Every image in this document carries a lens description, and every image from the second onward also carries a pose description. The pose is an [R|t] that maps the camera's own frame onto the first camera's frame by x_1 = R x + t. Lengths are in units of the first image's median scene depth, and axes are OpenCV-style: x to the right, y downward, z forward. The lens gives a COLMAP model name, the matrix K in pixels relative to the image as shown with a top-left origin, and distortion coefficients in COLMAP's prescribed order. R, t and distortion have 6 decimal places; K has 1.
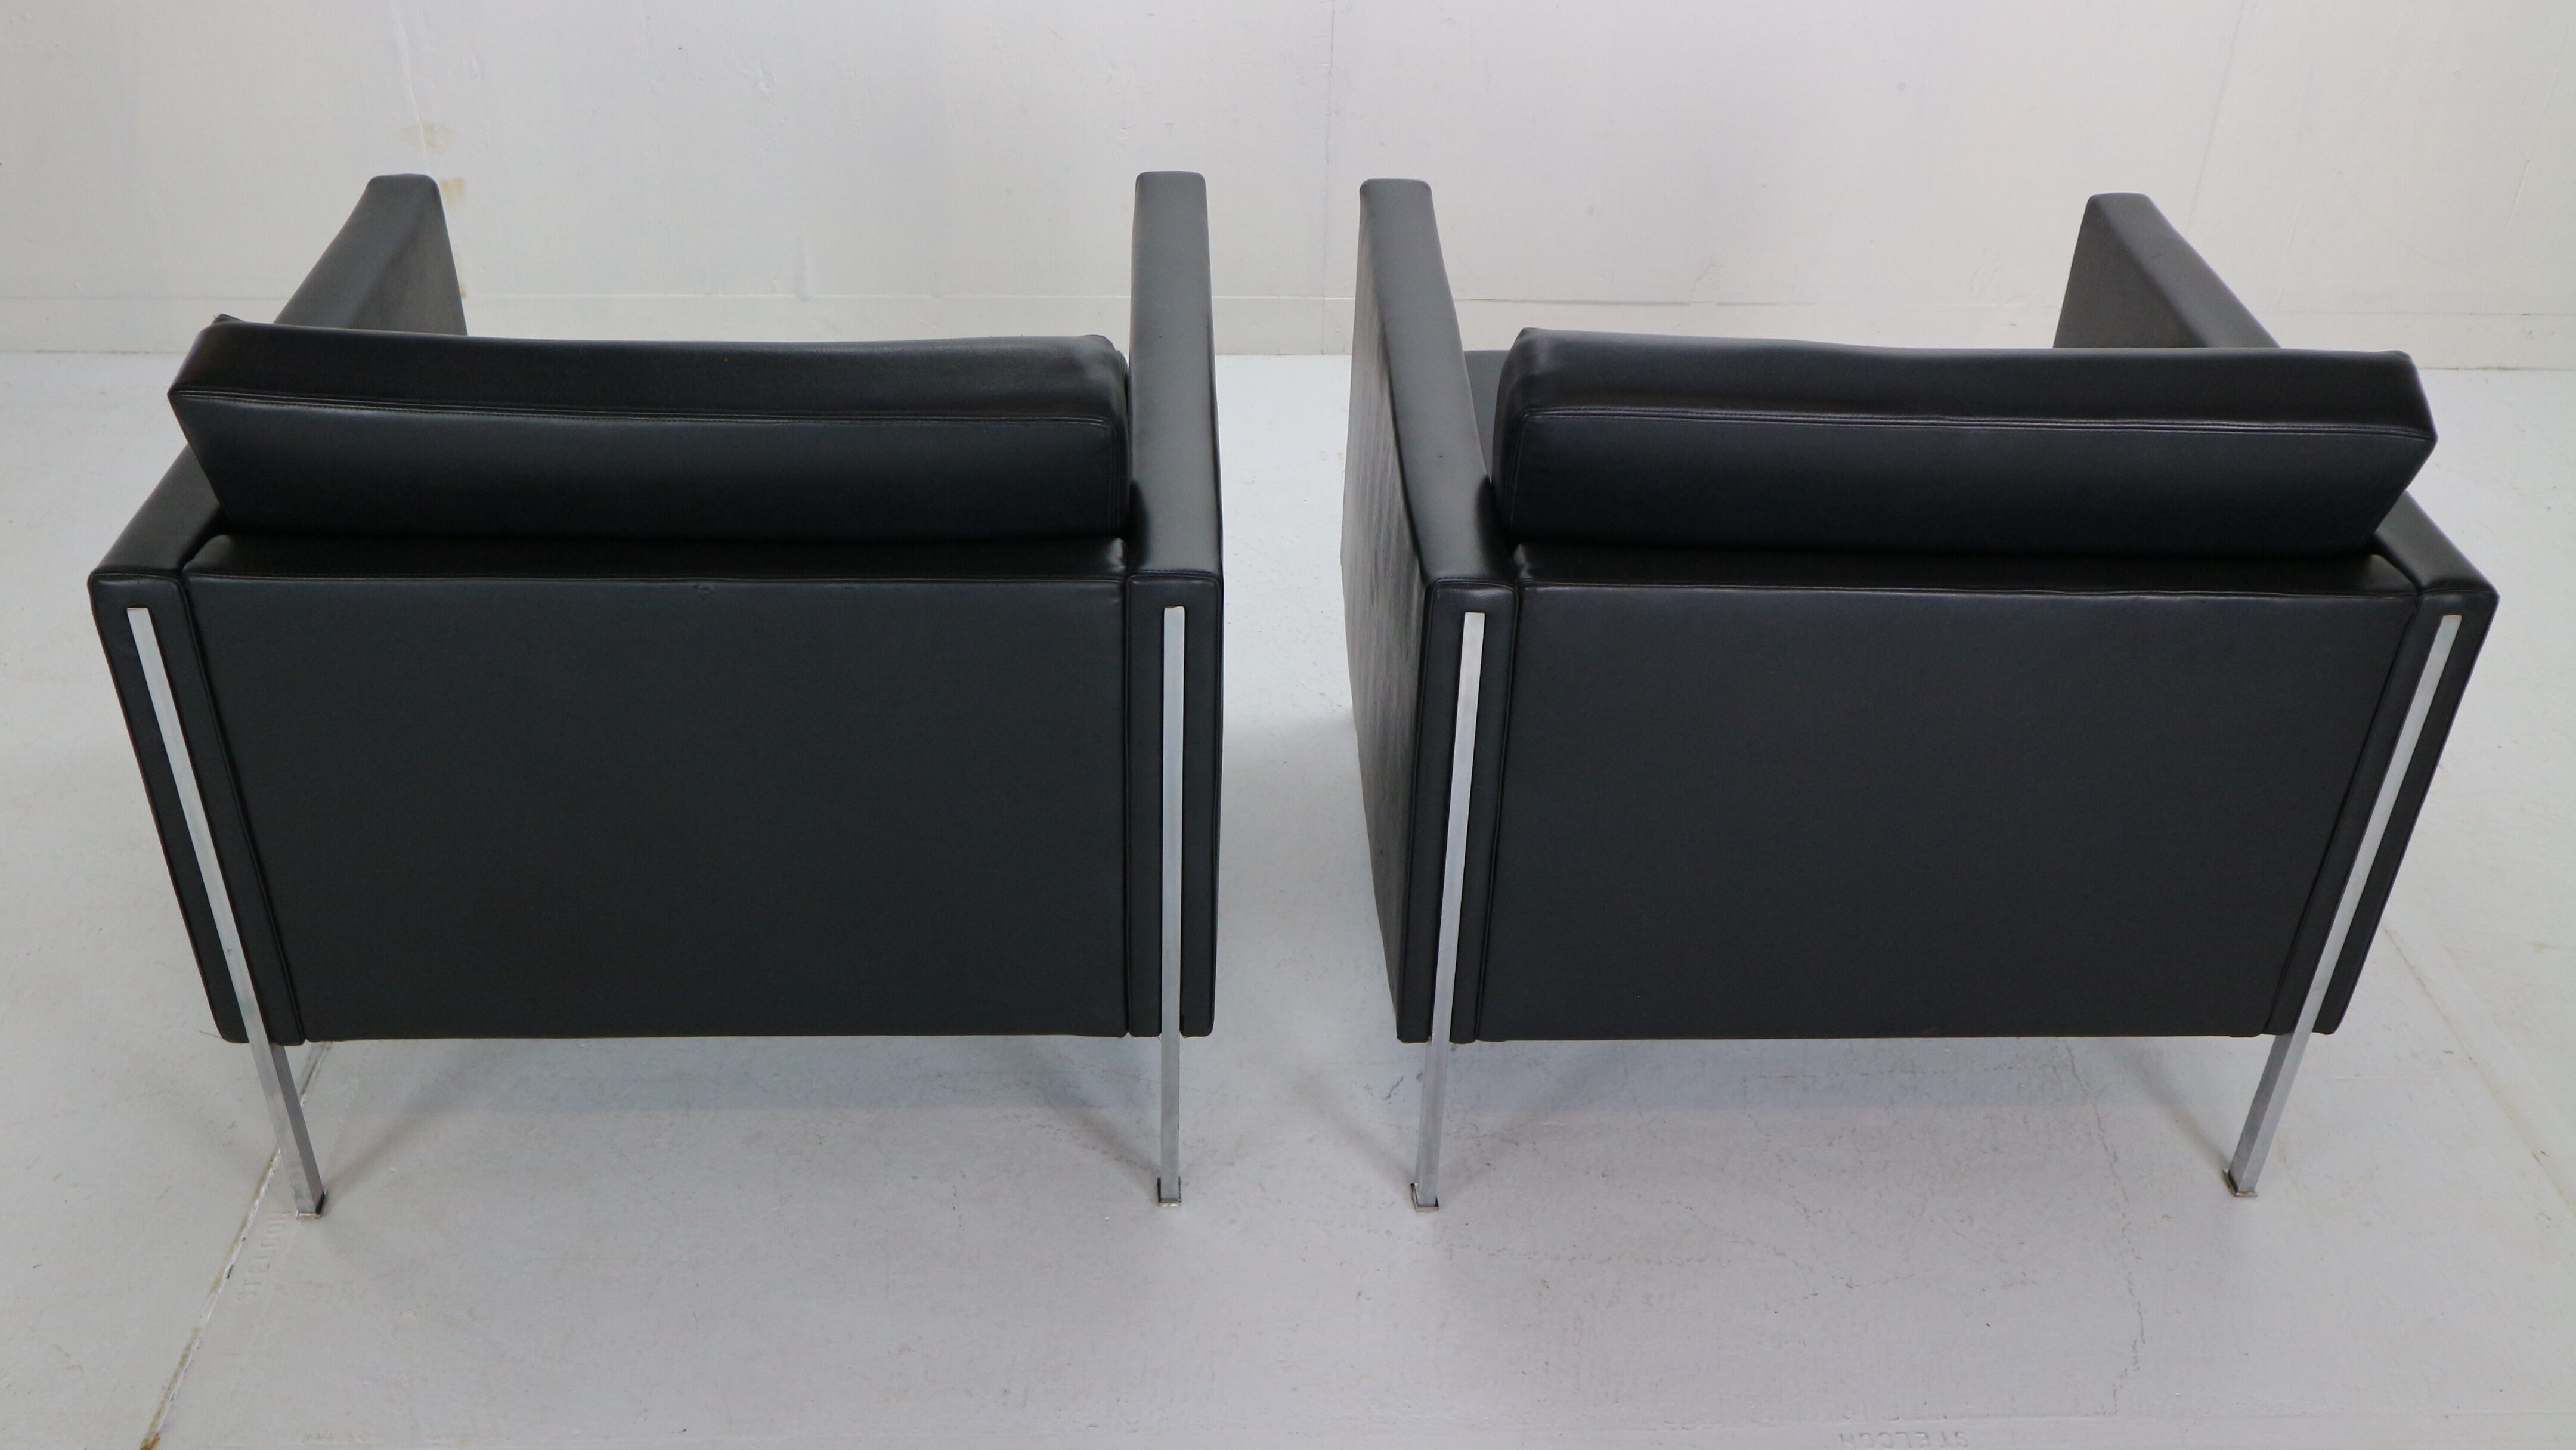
lens RADIAL K [[2428.5, 0, 1288.0], [0, 2428.5, 725.0], [0, 0, 1]] dist [-0.078924, 0.156970]
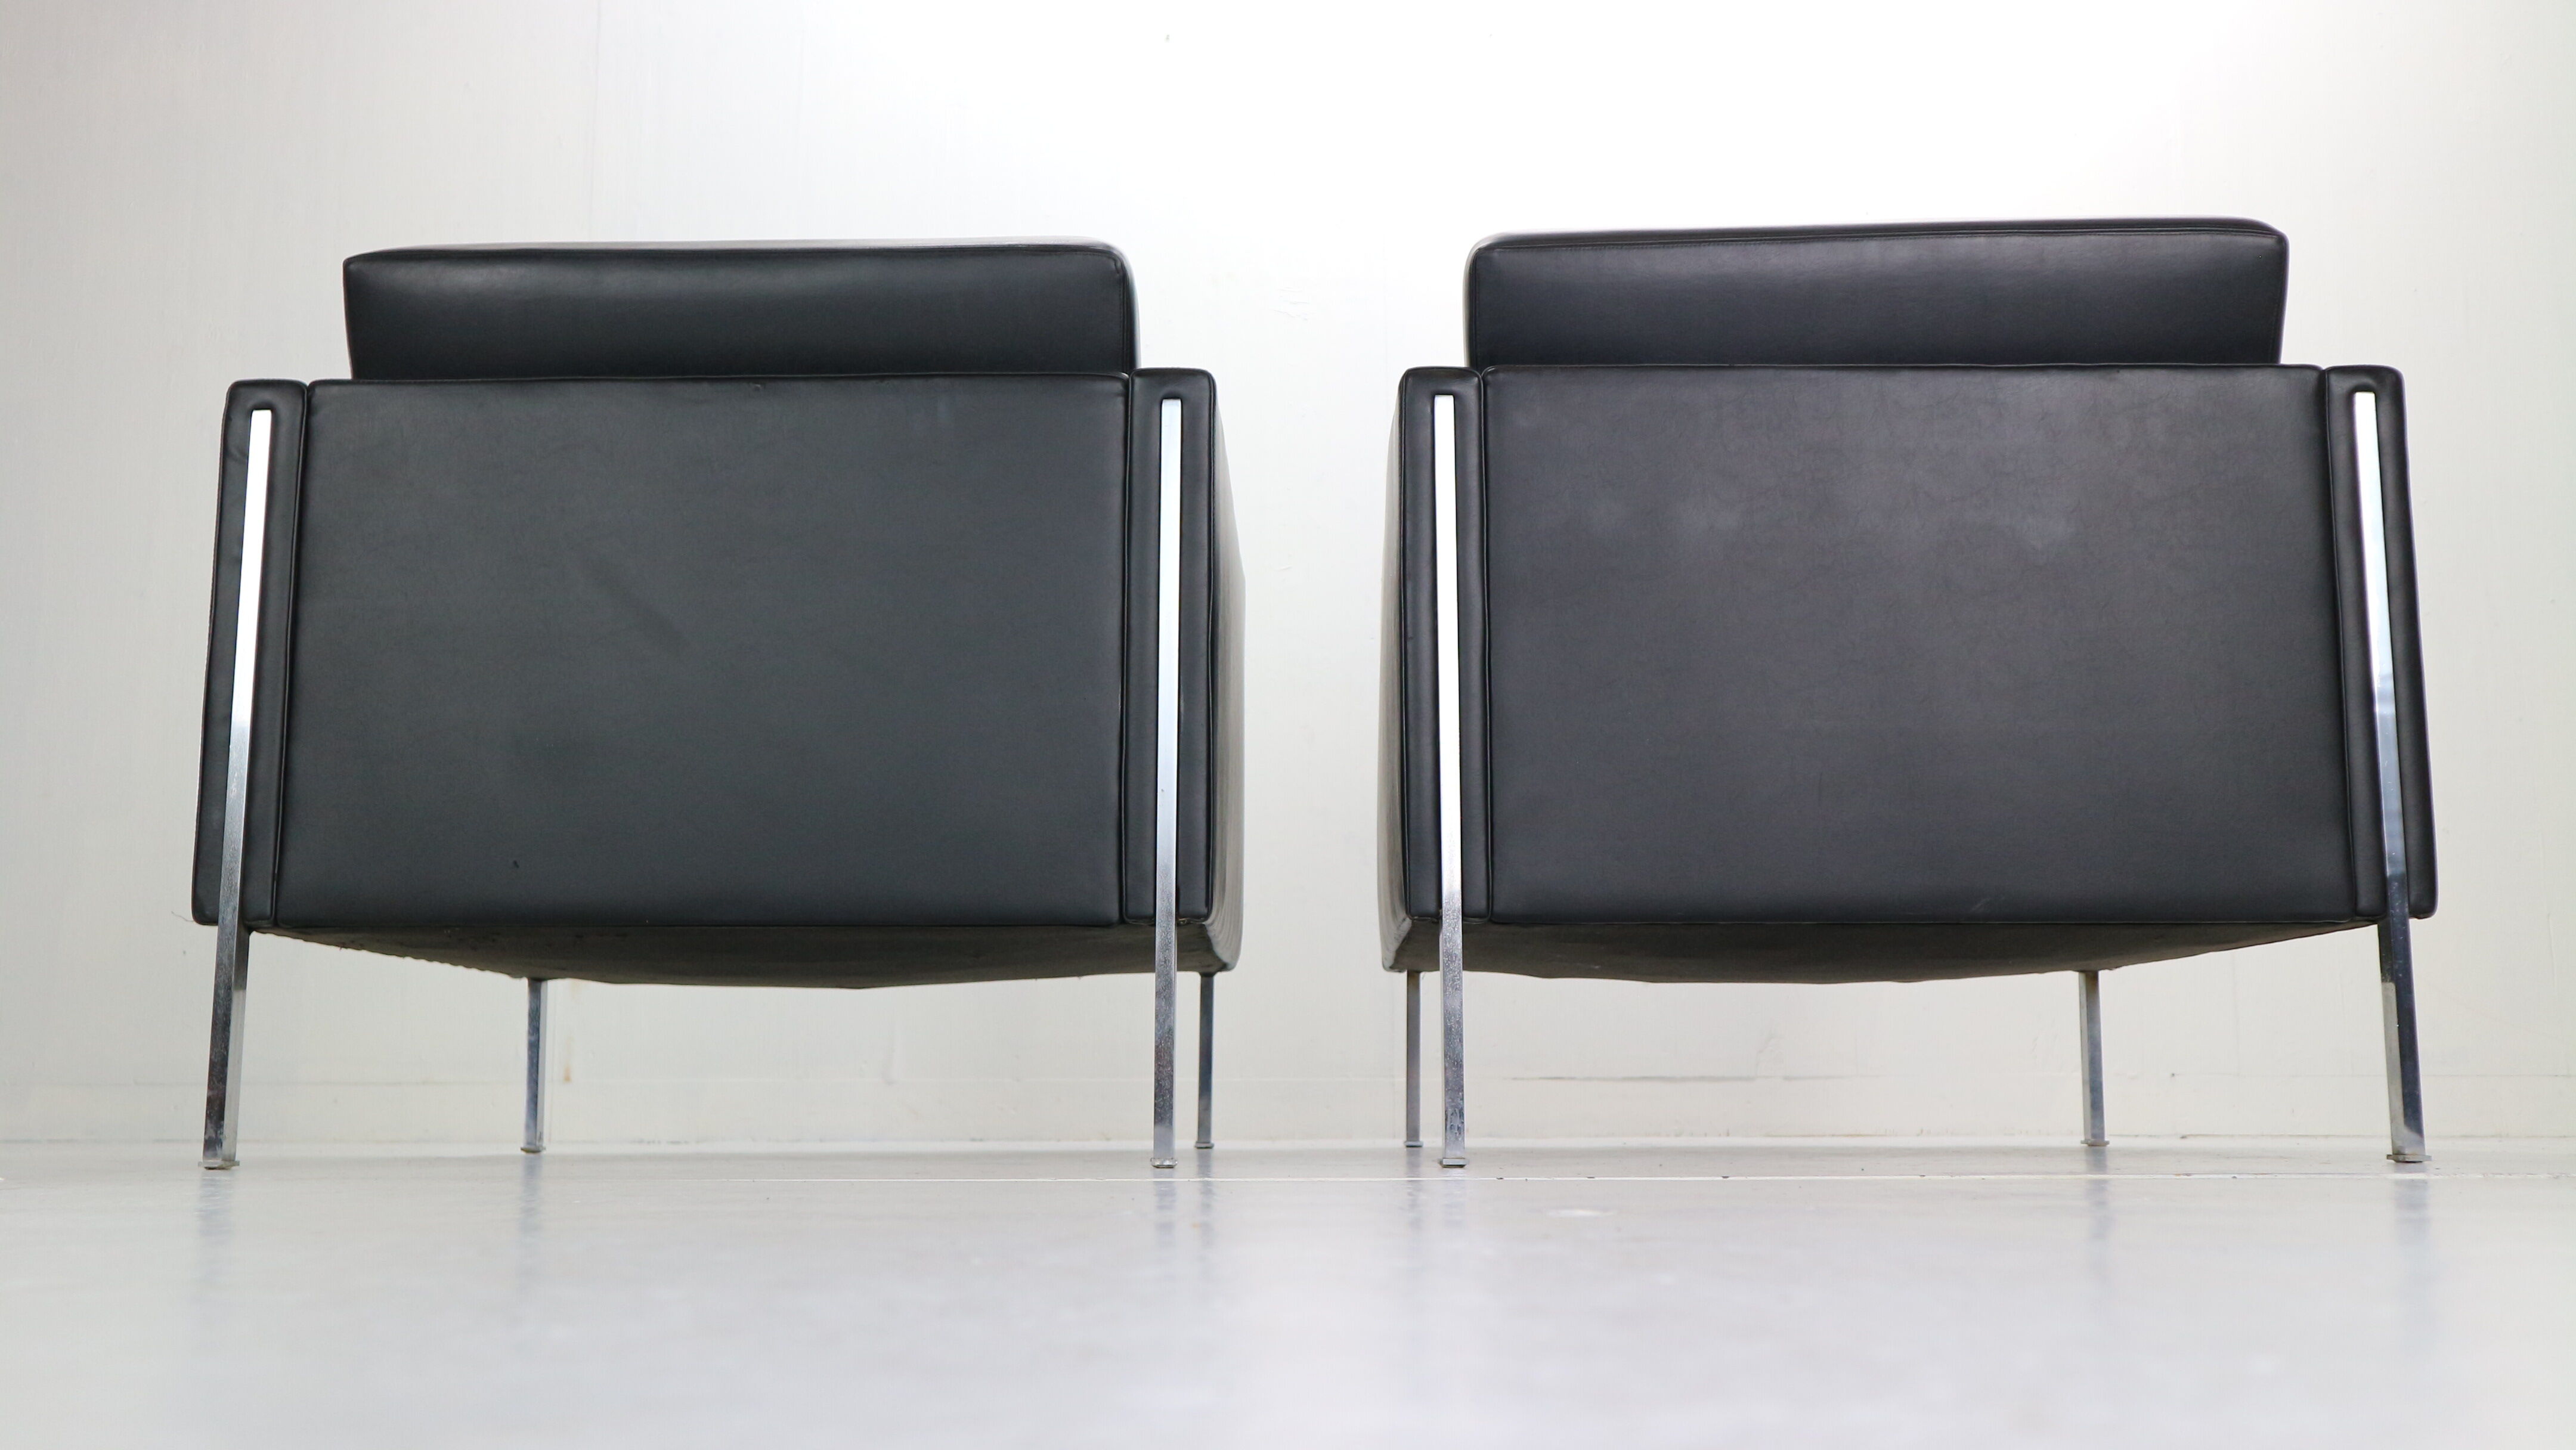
lens RADIAL K [[2428.5, 0, 1288.0], [0, 2428.5, 725.0], [0, 0, 1]] dist [-0.078924, 0.156970]
pose [[0.997894, -0.039319, -0.051600, 0.052620], [-0.006304, 0.732863, -0.680347, 0.743340], [0.064566, 0.679240, 0.731071, 0.267900]]
